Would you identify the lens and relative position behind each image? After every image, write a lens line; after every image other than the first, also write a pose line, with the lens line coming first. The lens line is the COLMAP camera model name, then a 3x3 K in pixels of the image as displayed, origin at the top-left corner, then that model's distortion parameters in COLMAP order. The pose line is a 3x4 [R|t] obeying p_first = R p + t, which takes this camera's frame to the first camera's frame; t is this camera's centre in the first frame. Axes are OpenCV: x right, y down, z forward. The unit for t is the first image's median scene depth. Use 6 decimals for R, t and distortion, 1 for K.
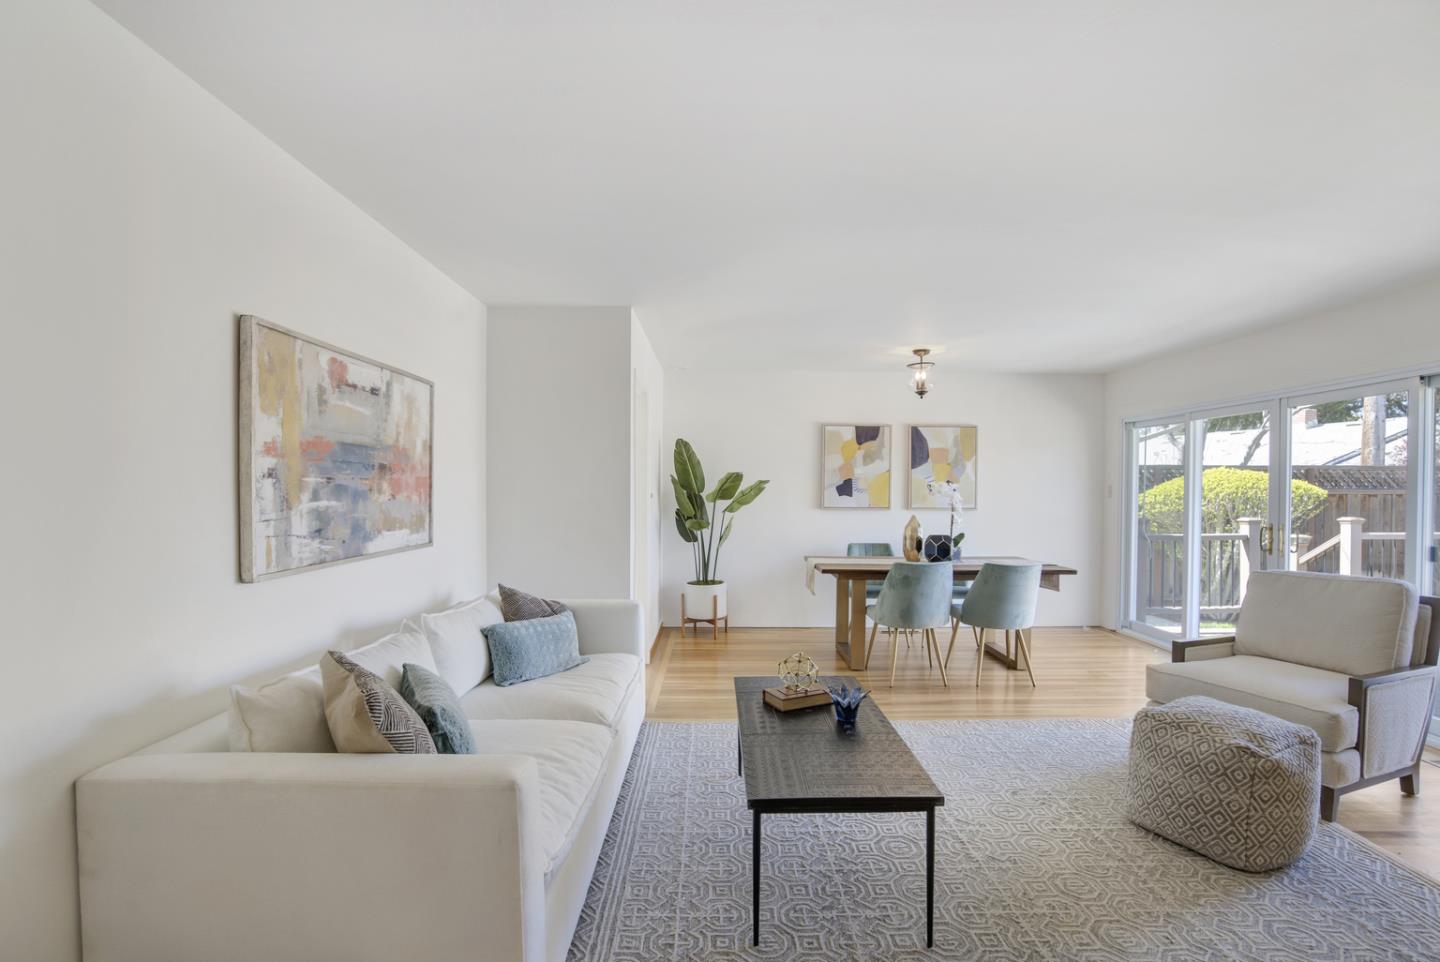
lens RADIAL K [[669.6, 0, 700.3], [0, 669.6, 491.5], [0, 0, 1]] dist [-0.054324, 0.020777]
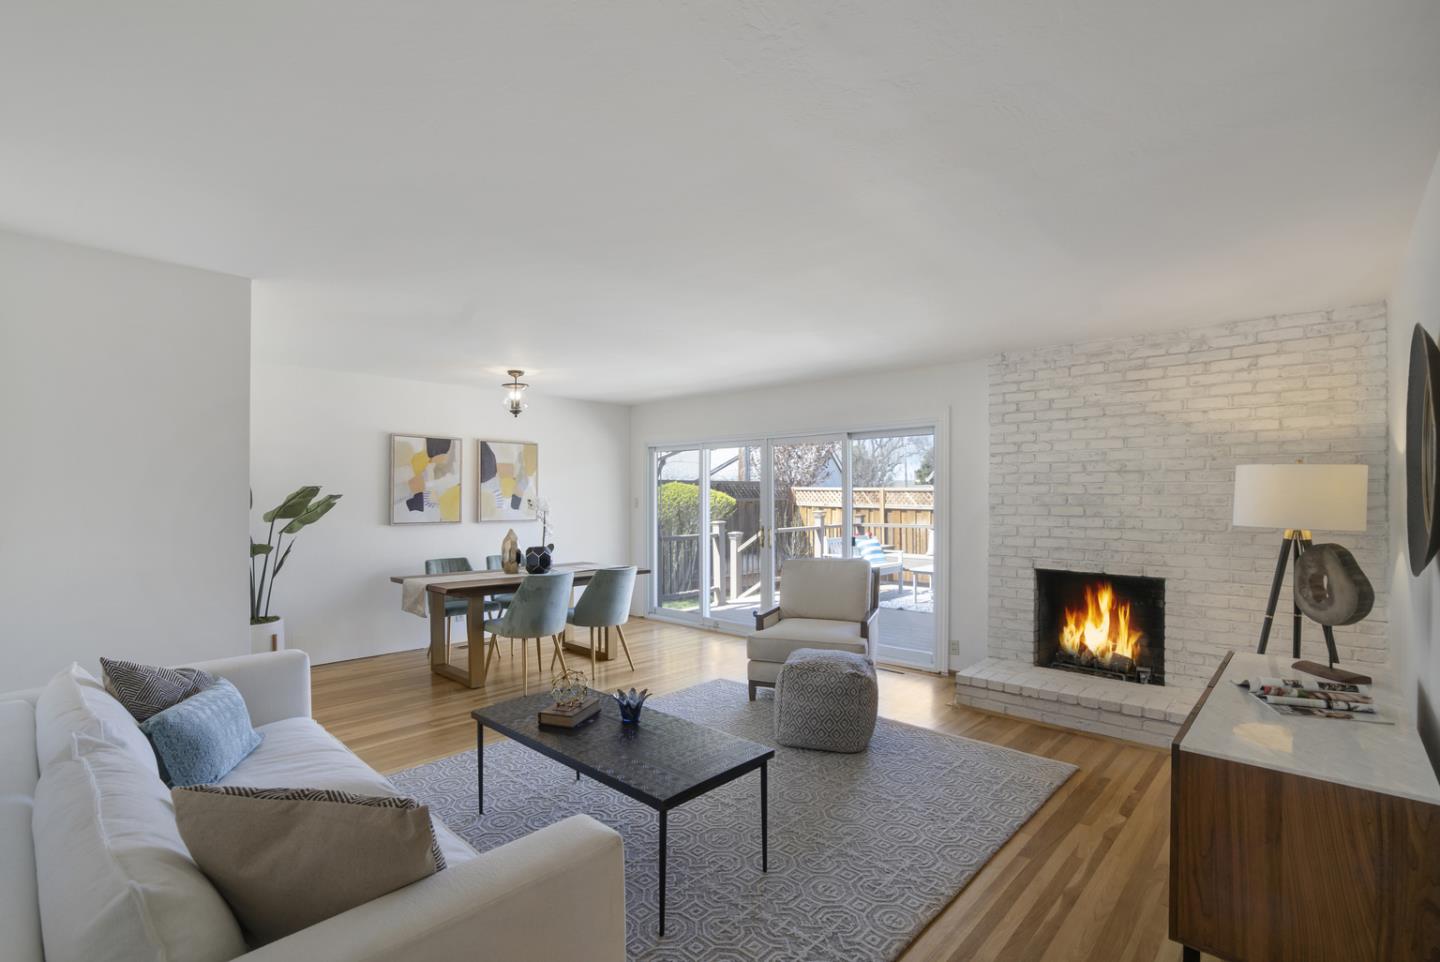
lens RADIAL K [[669.6, 0, 700.3], [0, 669.6, 491.5], [0, 0, 1]] dist [-0.054324, 0.020777]
pose [[0.689153, -0.000121, 0.724616, -0.201591], [0.007656, 0.999945, -0.007115, -0.011586], [-0.724576, 0.010451, 0.689116, 0.058867]]
